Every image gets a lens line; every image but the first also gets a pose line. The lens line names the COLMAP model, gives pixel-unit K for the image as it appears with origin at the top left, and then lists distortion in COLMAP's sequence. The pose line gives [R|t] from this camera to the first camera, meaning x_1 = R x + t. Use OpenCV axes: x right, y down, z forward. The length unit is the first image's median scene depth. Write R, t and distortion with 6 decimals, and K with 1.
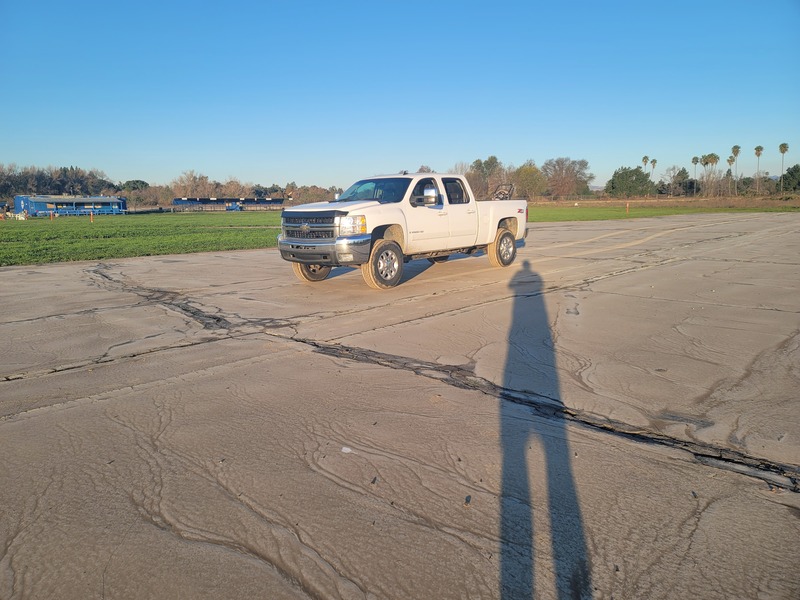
lens RADIAL K [[575.7, 0, 394.2], [0, 575.7, 297.1], [0, 0, 1]] dist [0.017478, -0.013709]
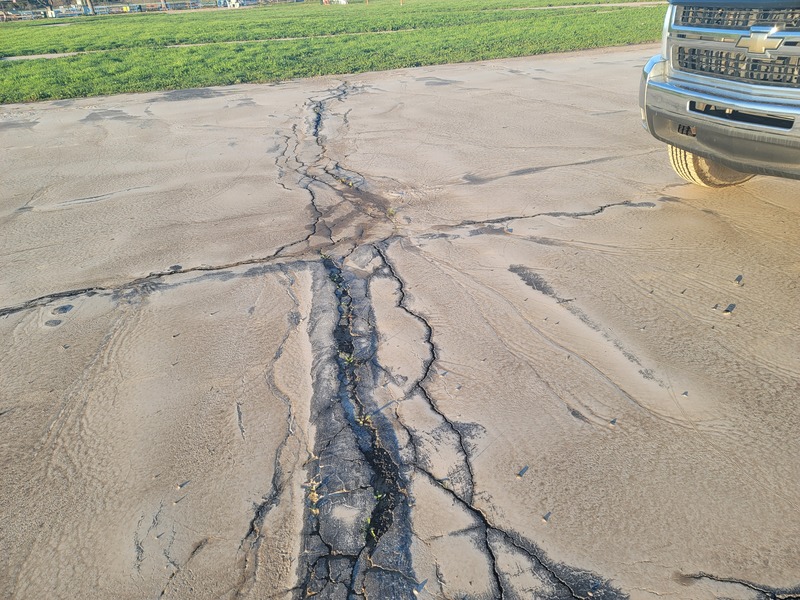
lens RADIAL K [[575.7, 0, 398.5], [0, 575.7, 298.1], [0, 0, 1]] dist [0.017478, -0.013709]
pose [[0.872635, 0.193335, -0.448476, -0.057480], [-0.027554, 0.936332, 0.350032, -0.035924], [0.487596, -0.293093, 0.822403, 0.232198]]
